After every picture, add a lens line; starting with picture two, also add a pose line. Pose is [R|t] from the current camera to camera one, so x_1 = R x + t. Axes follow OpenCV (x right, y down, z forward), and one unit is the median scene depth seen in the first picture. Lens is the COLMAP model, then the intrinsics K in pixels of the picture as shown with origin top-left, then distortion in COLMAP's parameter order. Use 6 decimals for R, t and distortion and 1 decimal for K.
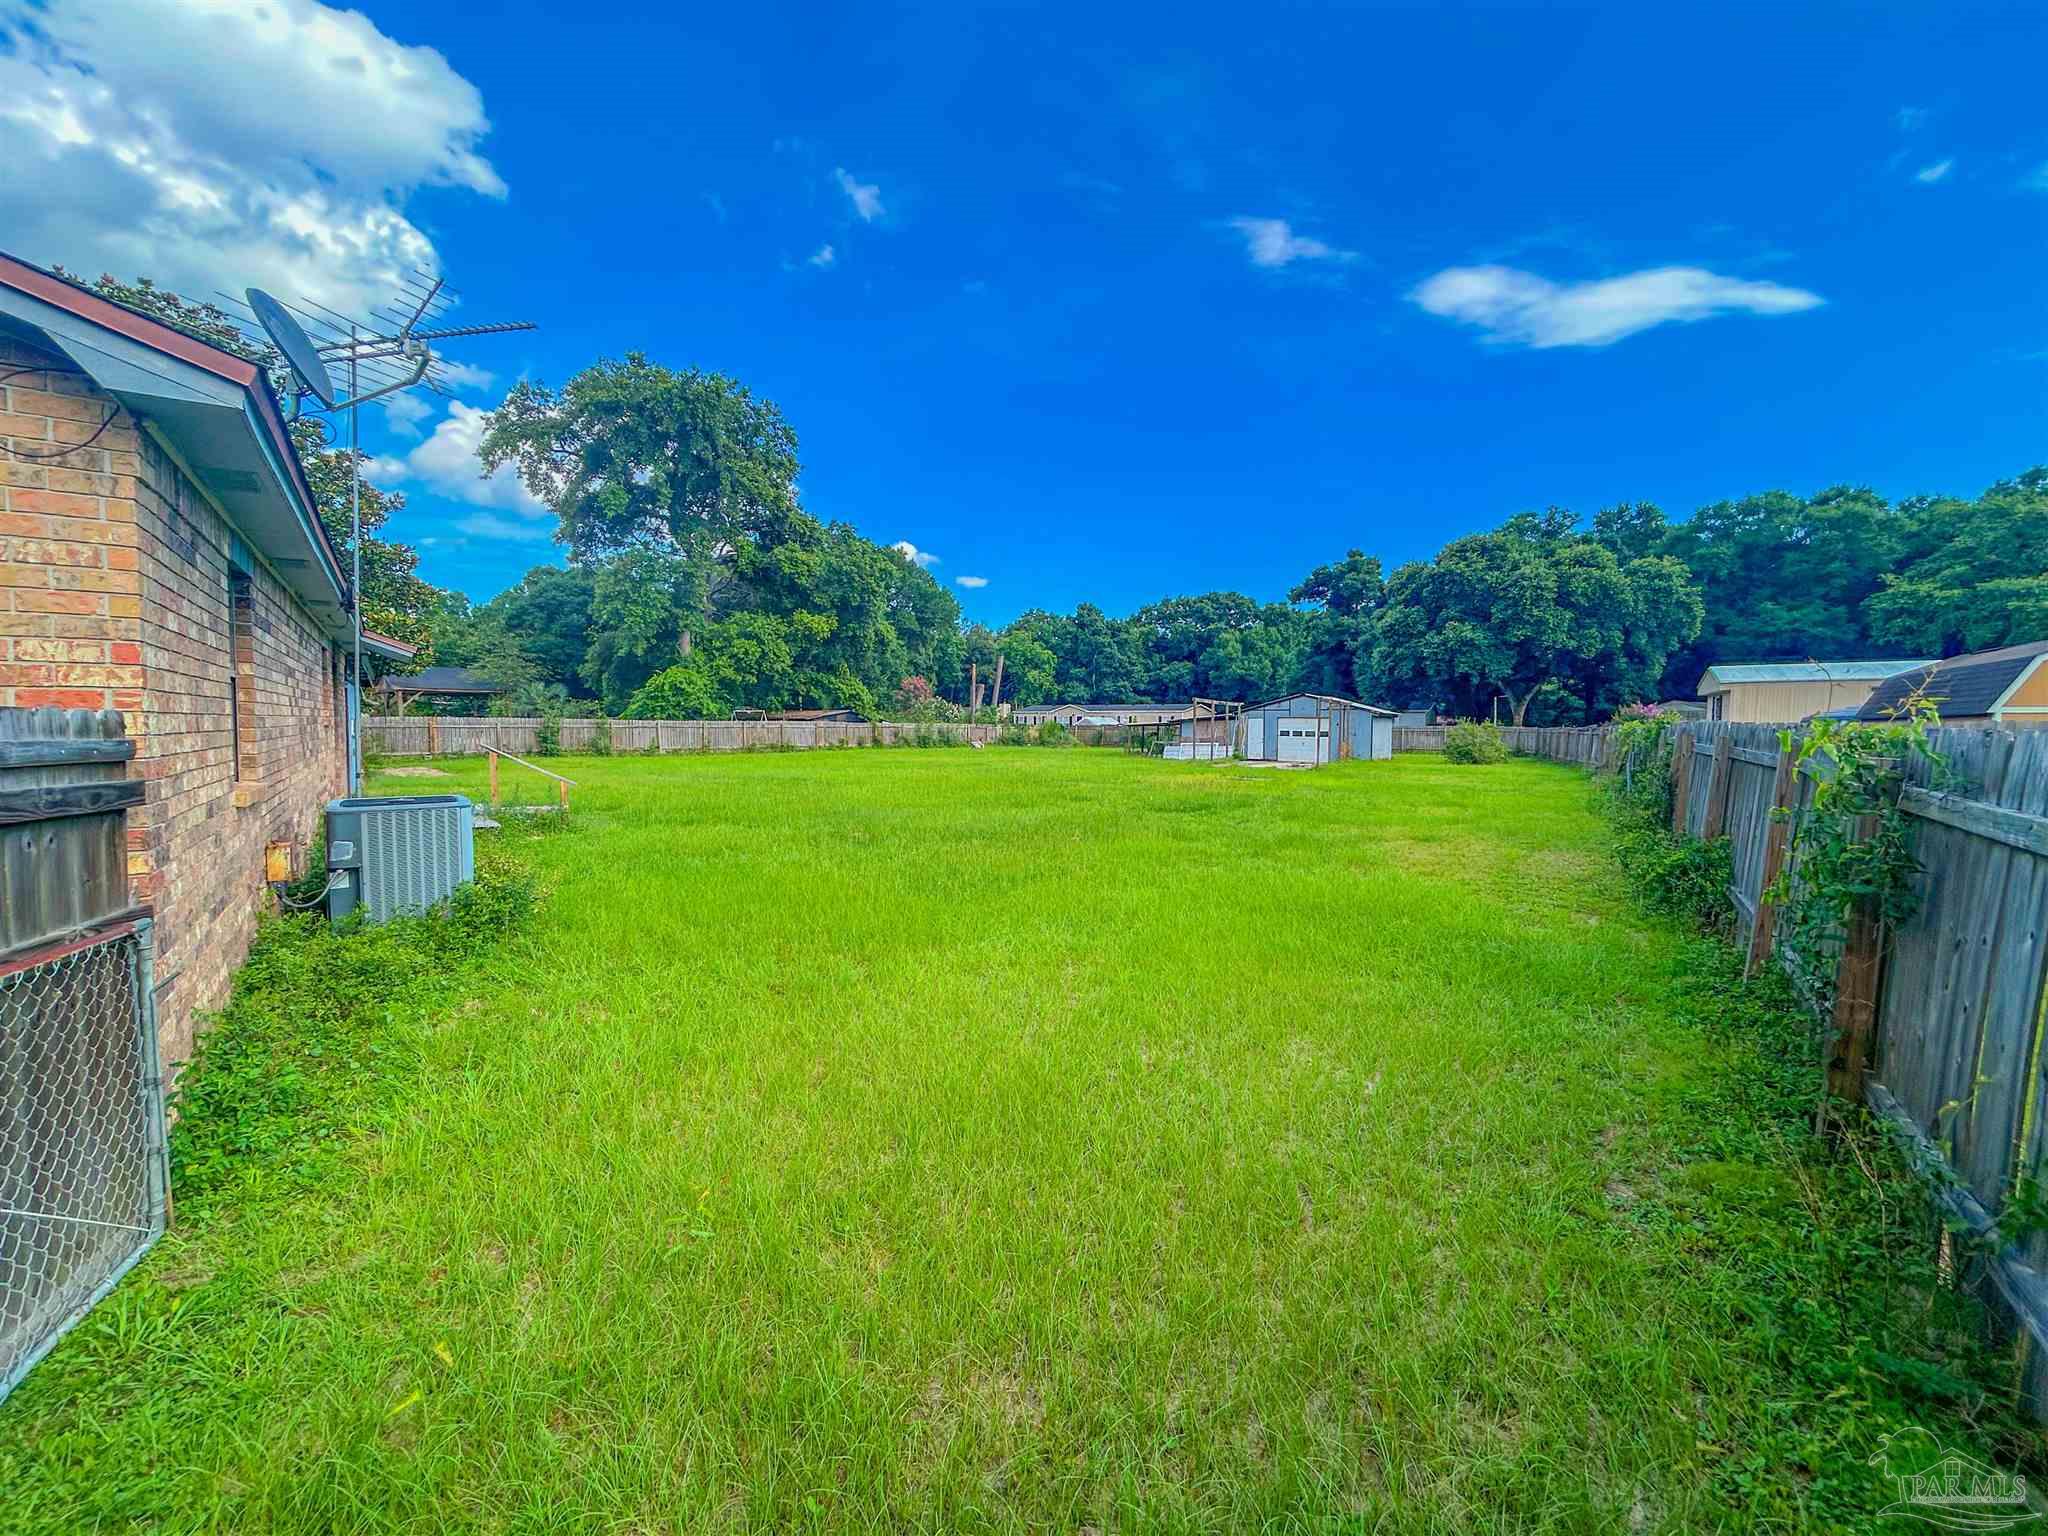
lens RADIAL K [[834.8, 0, 1044.5], [0, 834.8, 781.0], [0, 0, 1]] dist [-0.002196, 0.000547]
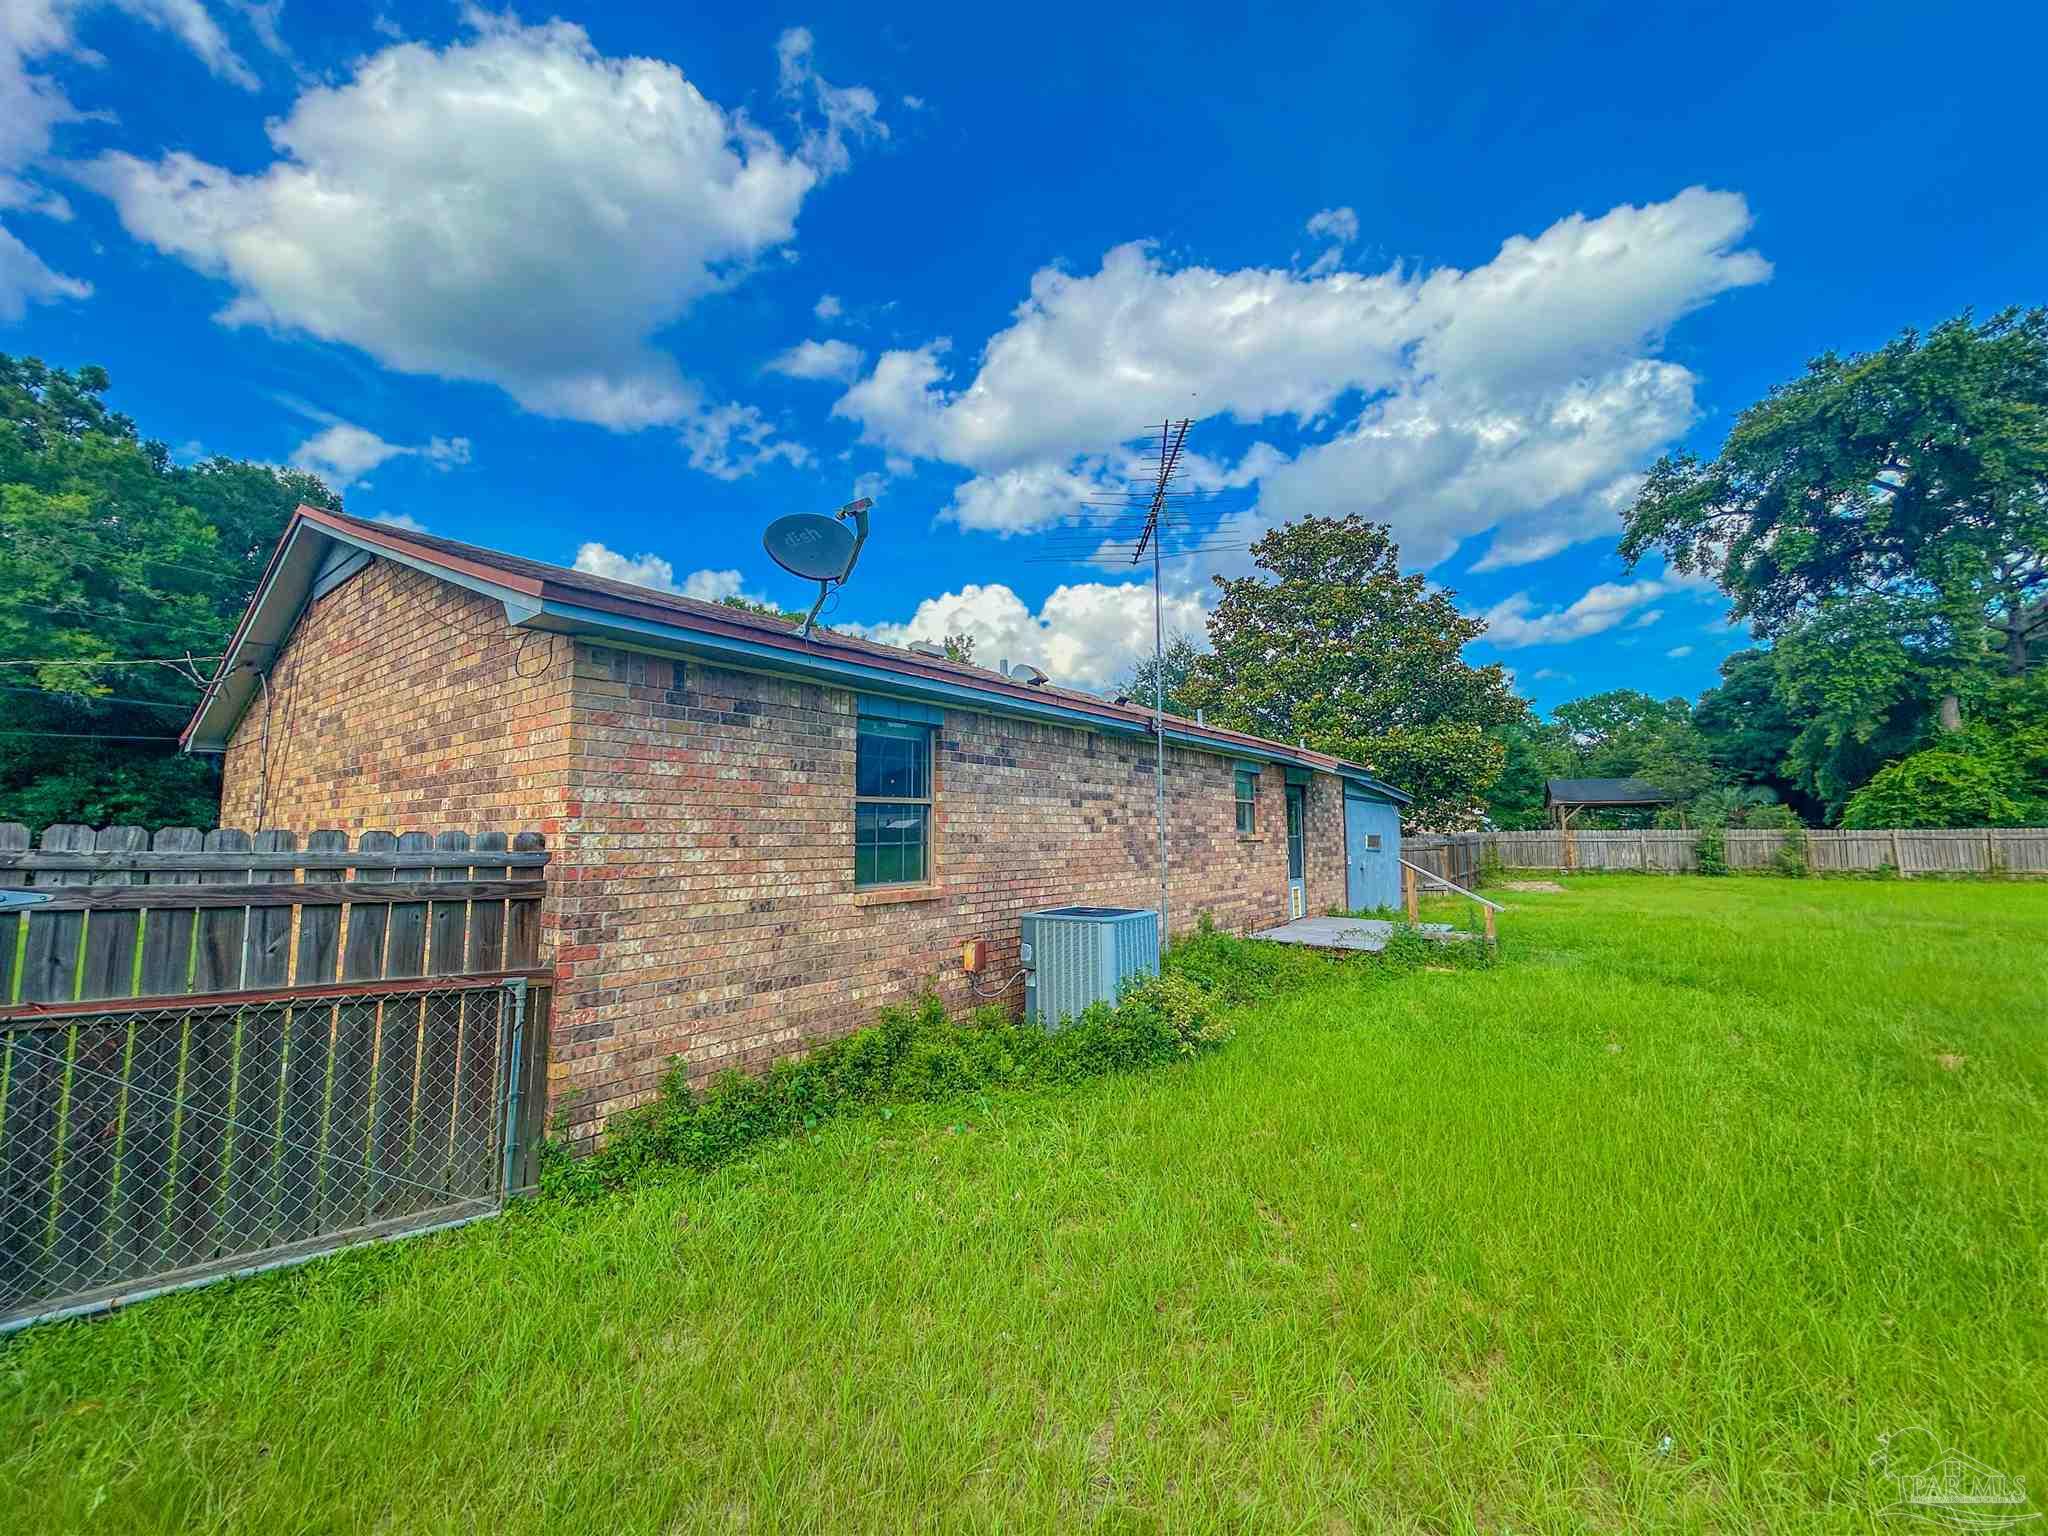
lens RADIAL K [[834.8, 0, 1017.0], [0, 834.8, 769.6], [0, 0, 1]] dist [-0.002196, 0.000547]
pose [[0.245580, -0.088471, -0.965331, 0.037796], [-0.057265, 0.992763, -0.105553, -0.006051], [0.967683, 0.081202, 0.238737, 0.109667]]
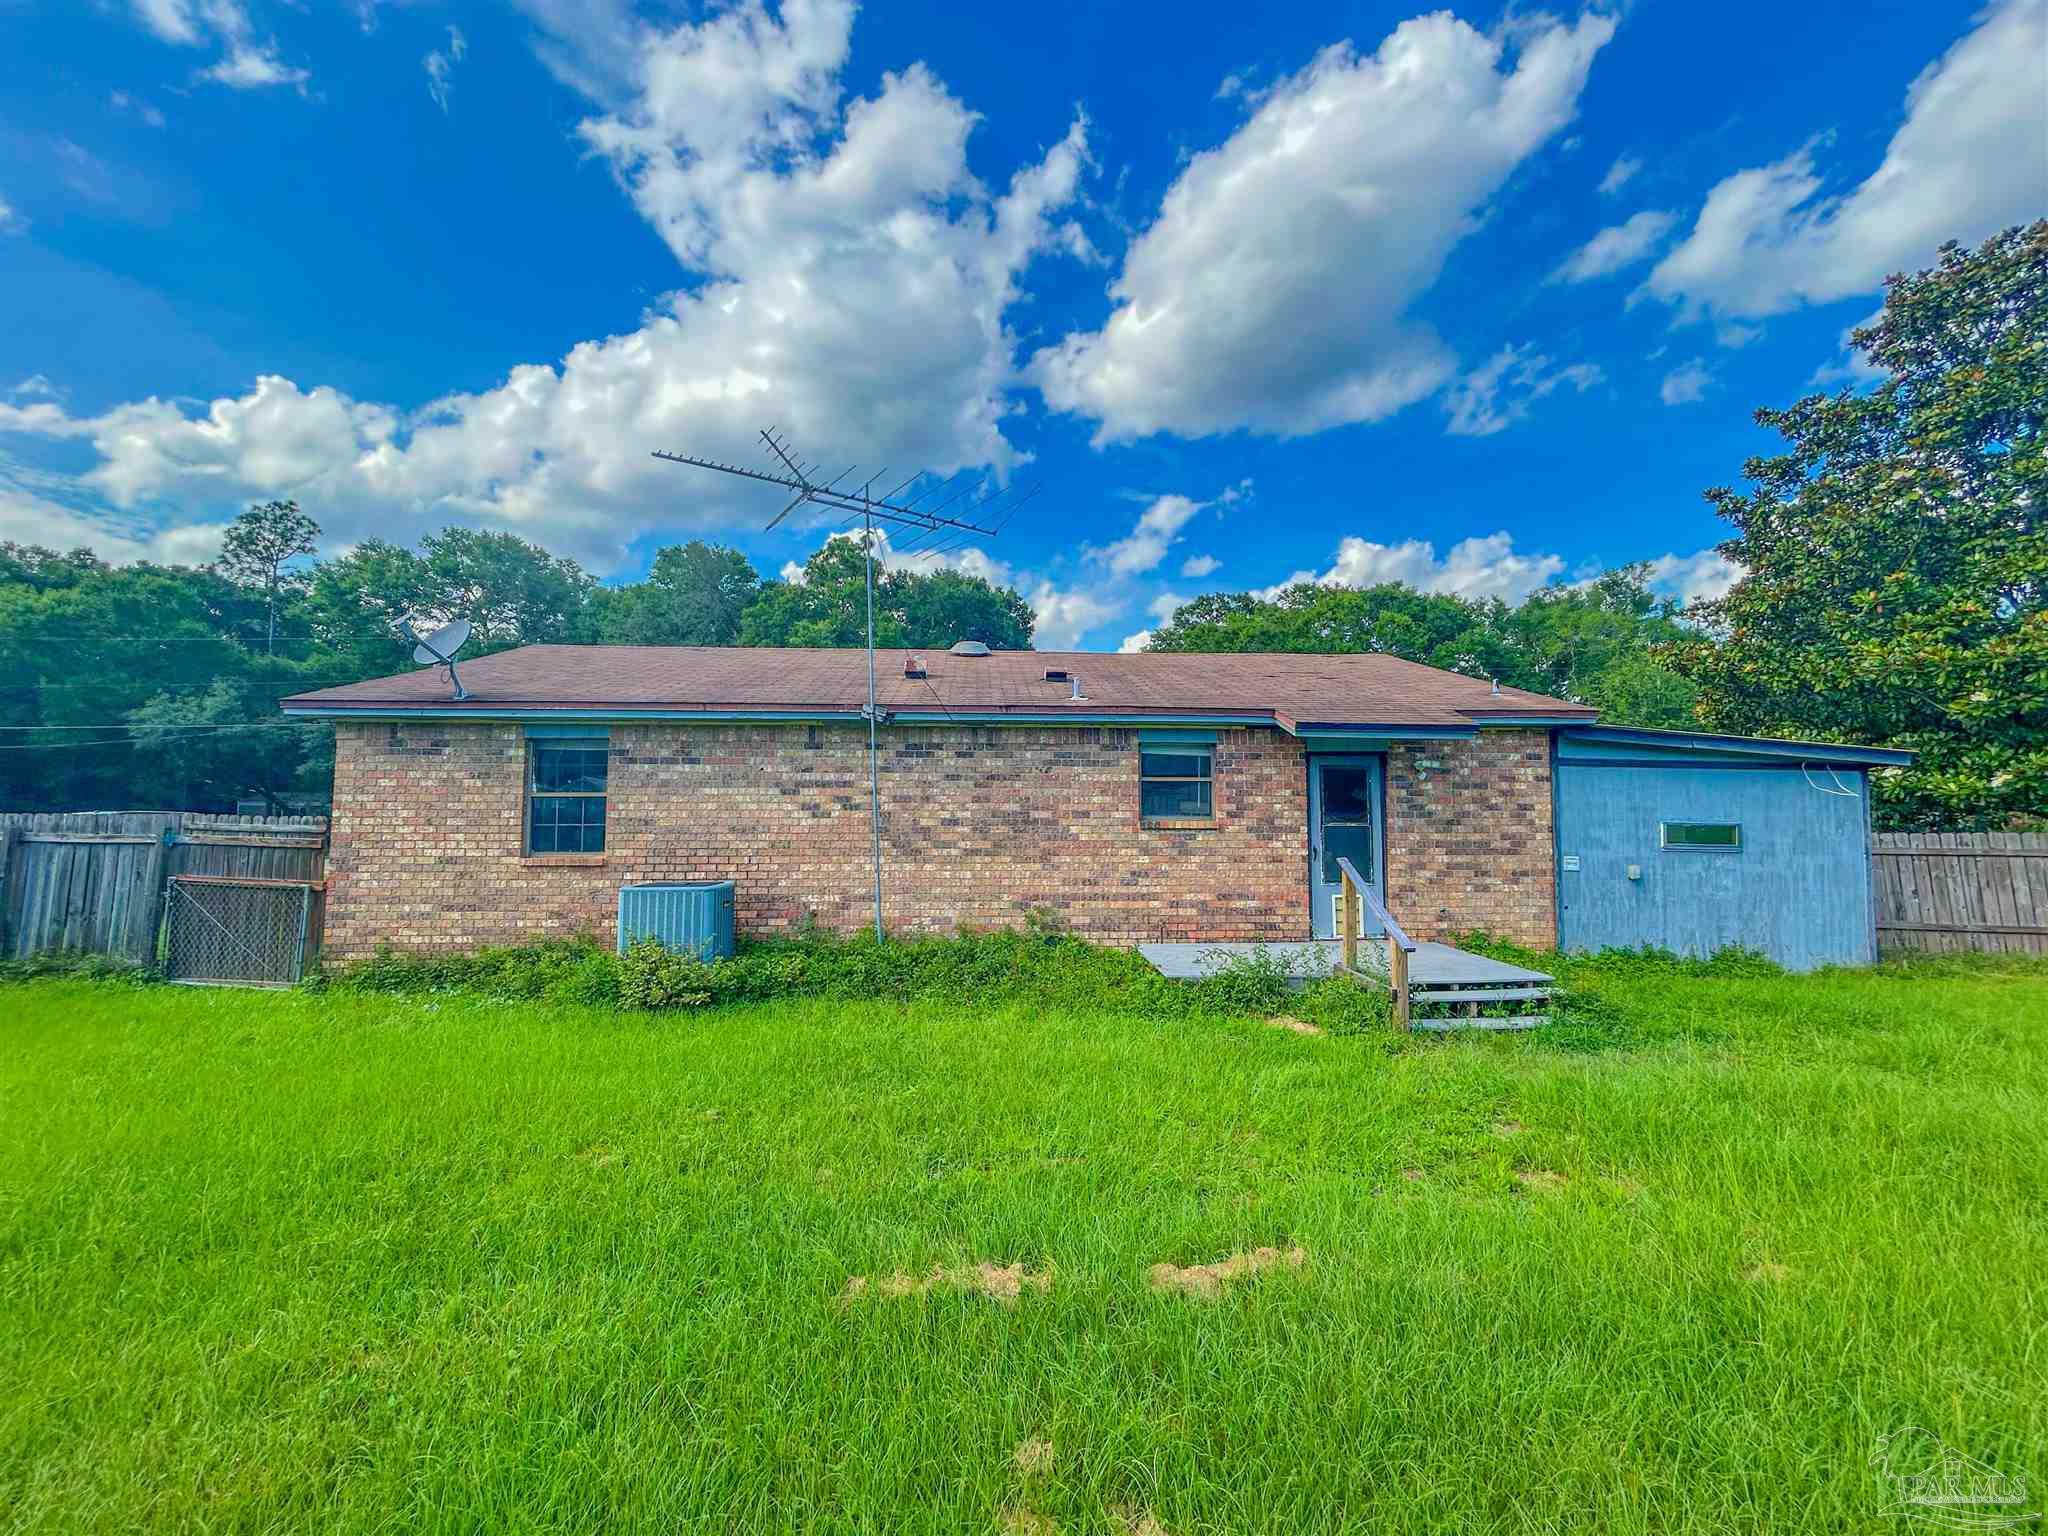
lens RADIAL K [[834.8, 0, 1033.6], [0, 834.8, 784.6], [0, 0, 1]] dist [-0.002196, 0.000547]
pose [[-0.578674, -0.049096, -0.814080, -0.011206], [-0.062639, 0.997913, -0.015657, -0.023205], [0.813150, 0.041933, -0.580542, 0.365777]]
